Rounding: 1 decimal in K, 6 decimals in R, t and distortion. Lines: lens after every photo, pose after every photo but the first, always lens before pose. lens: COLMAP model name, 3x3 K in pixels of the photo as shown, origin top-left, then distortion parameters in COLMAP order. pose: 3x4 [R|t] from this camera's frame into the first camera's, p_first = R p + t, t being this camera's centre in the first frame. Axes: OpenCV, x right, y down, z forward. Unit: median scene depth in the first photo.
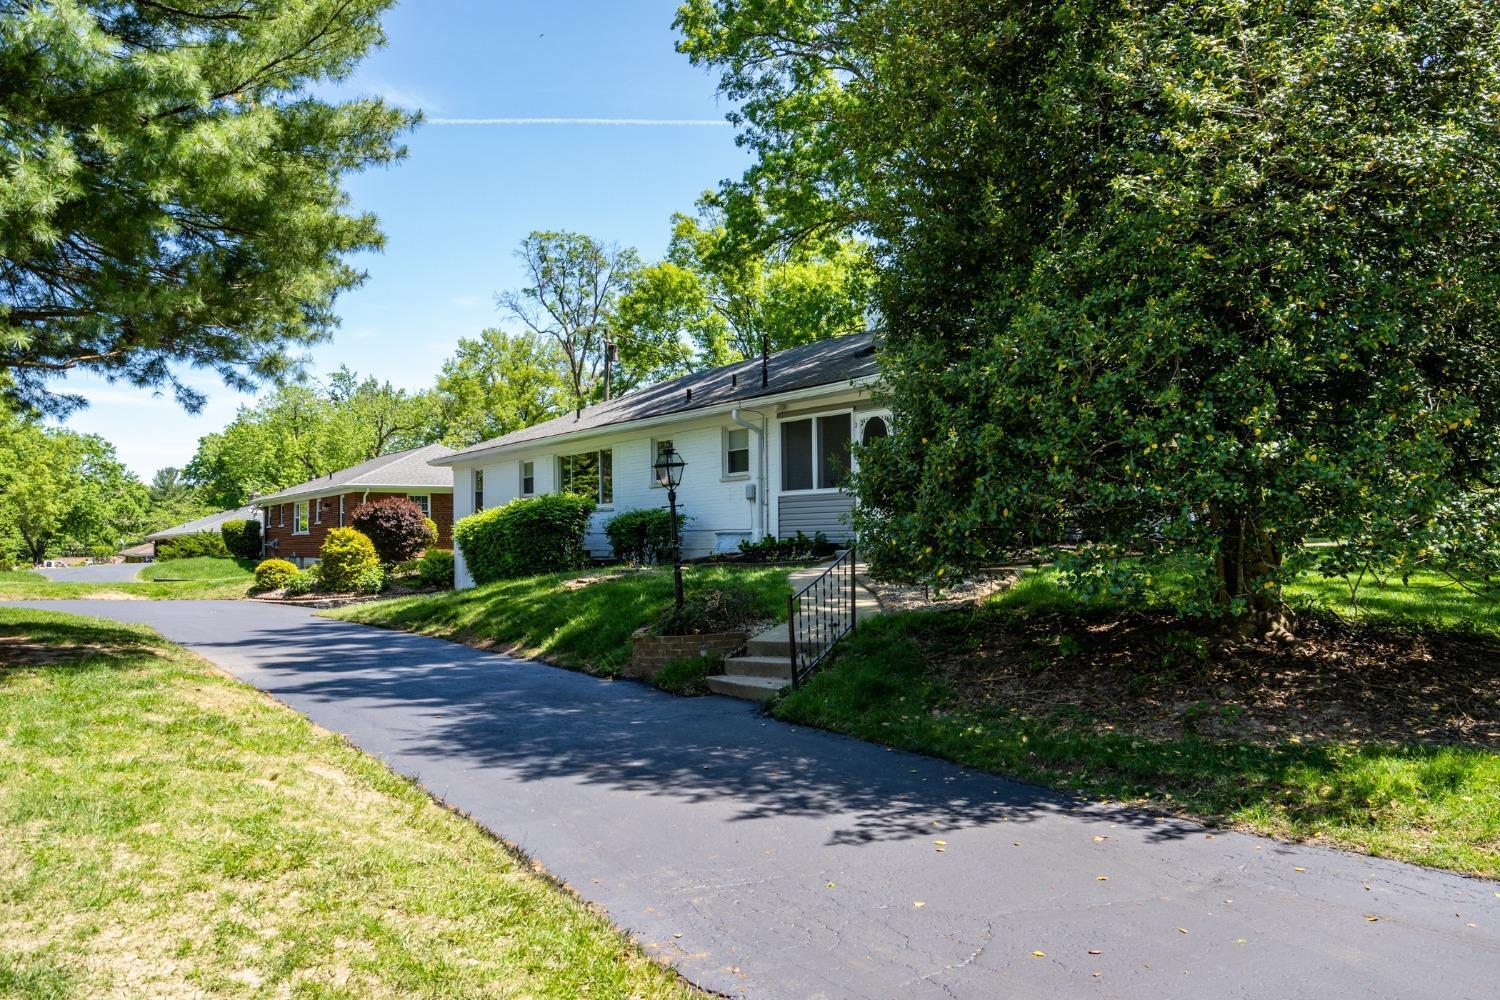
lens RADIAL K [[1176.5, 0, 749.9], [0, 1176.5, 497.6], [0, 0, 1]] dist [-0.003684, -0.003452]
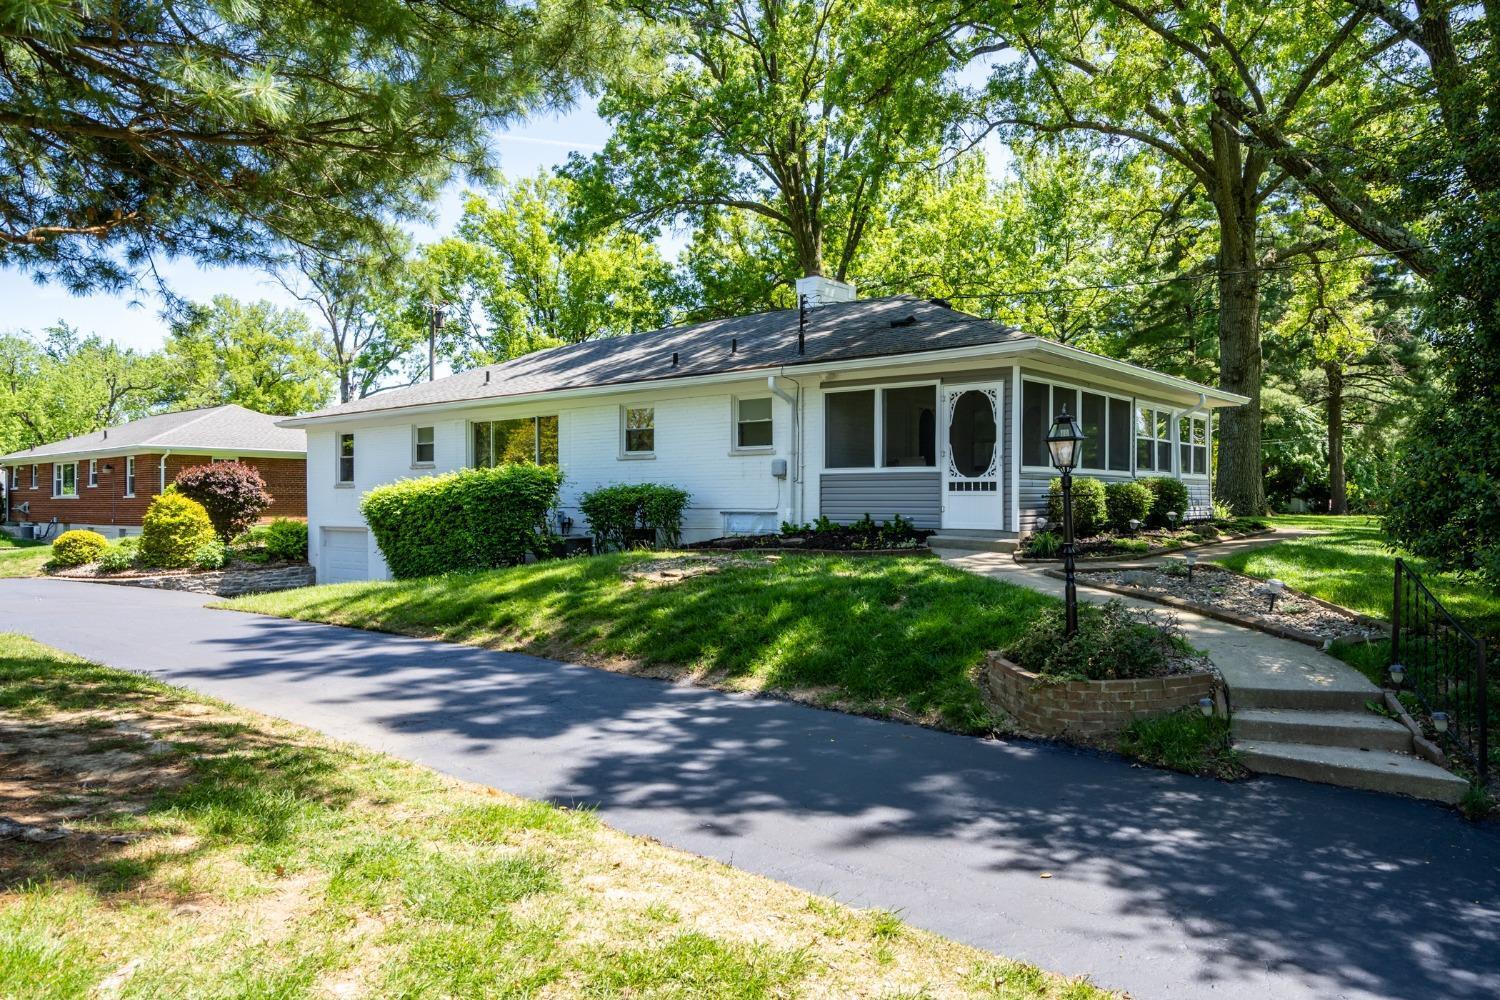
lens RADIAL K [[998.0, 0, 749.6], [0, 998.0, 502.7], [0, 0, 1]] dist [0.002170, 0.000403]
pose [[0.957523, 0.011627, 0.288122, -0.146307], [-0.021564, 0.999276, 0.031341, -0.001158], [-0.287549, -0.036223, 0.957081, 0.159286]]
